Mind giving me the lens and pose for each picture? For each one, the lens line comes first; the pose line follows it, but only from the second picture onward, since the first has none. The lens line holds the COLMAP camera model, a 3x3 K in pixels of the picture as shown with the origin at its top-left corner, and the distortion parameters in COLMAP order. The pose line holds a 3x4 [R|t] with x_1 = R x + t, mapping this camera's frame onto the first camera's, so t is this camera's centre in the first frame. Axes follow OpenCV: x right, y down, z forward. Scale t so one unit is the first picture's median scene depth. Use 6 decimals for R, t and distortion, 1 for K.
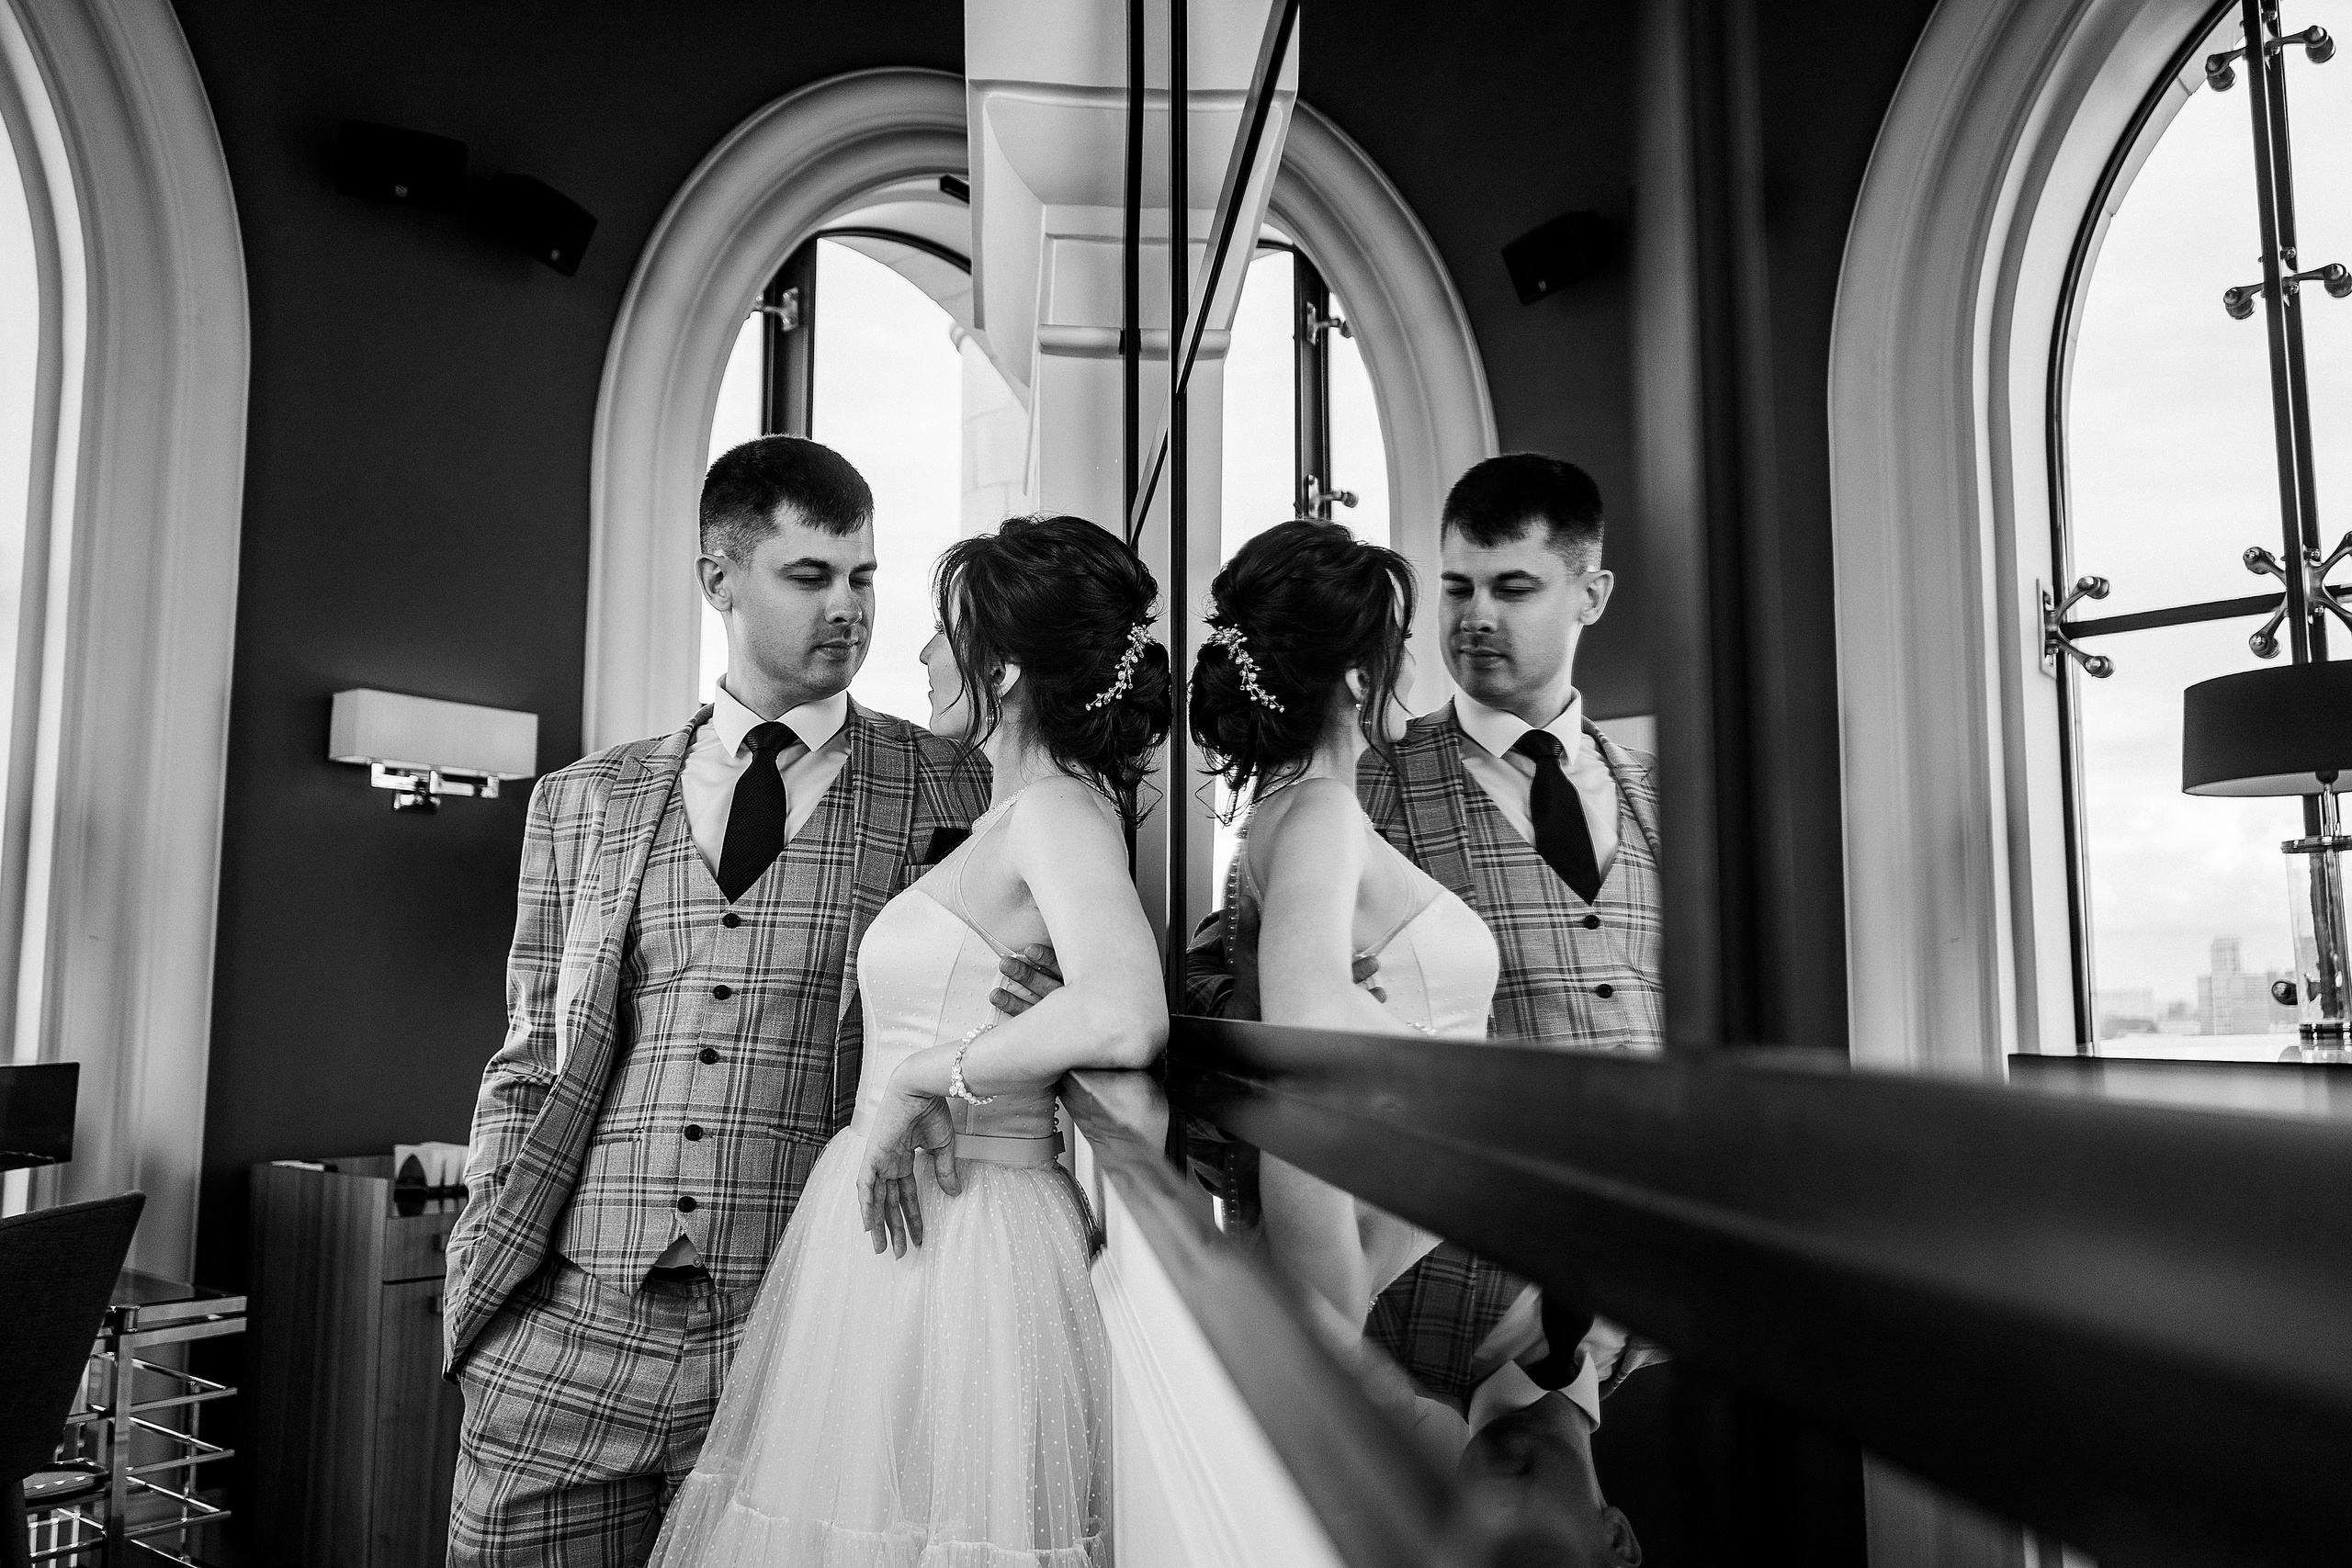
lens RADIAL K [[1962.3, 0, 1177.9], [0, 1962.3, 826.4], [0, 0, 1]] dist [-0.075869, 0.112031]
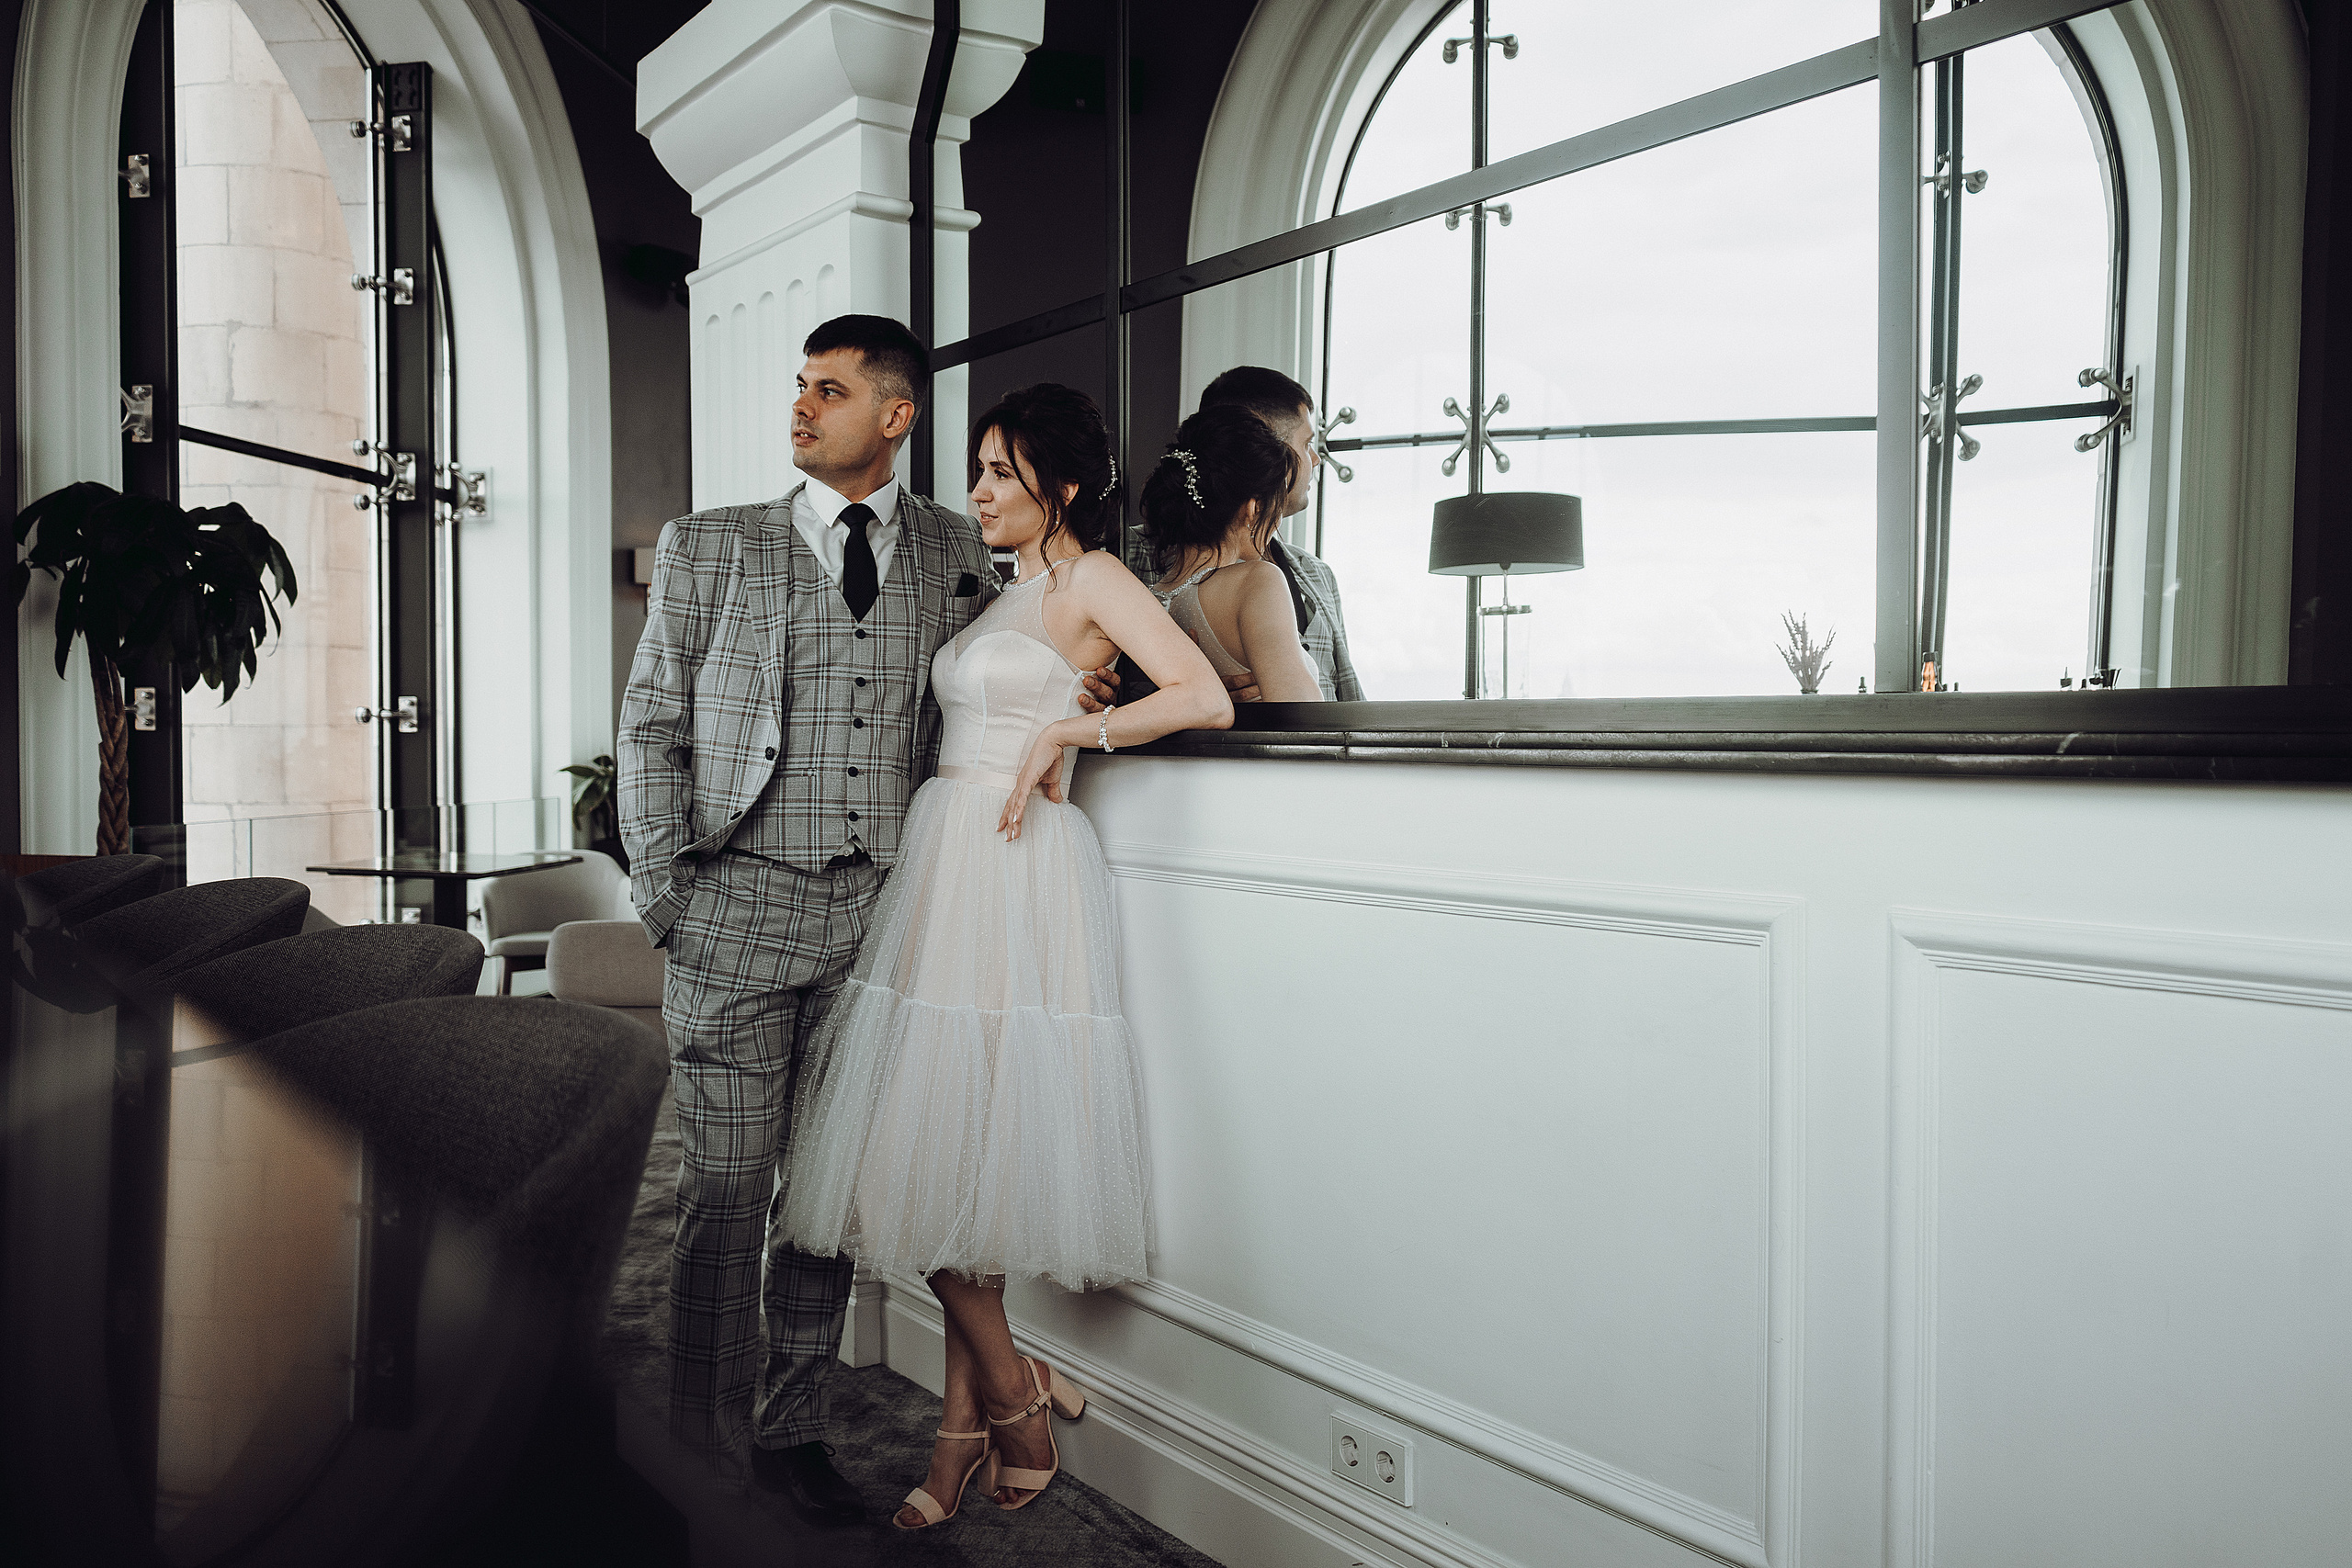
lens RADIAL K [[1962.3, 0, 1177.9], [0, 1962.3, 826.4], [0, 0, 1]] dist [-0.075869, 0.112031]
pose [[0.876803, -0.014267, 0.480638, -0.732256], [-0.053798, 0.990373, 0.127539, -0.010815], [-0.477831, -0.137684, 0.867595, -0.453354]]
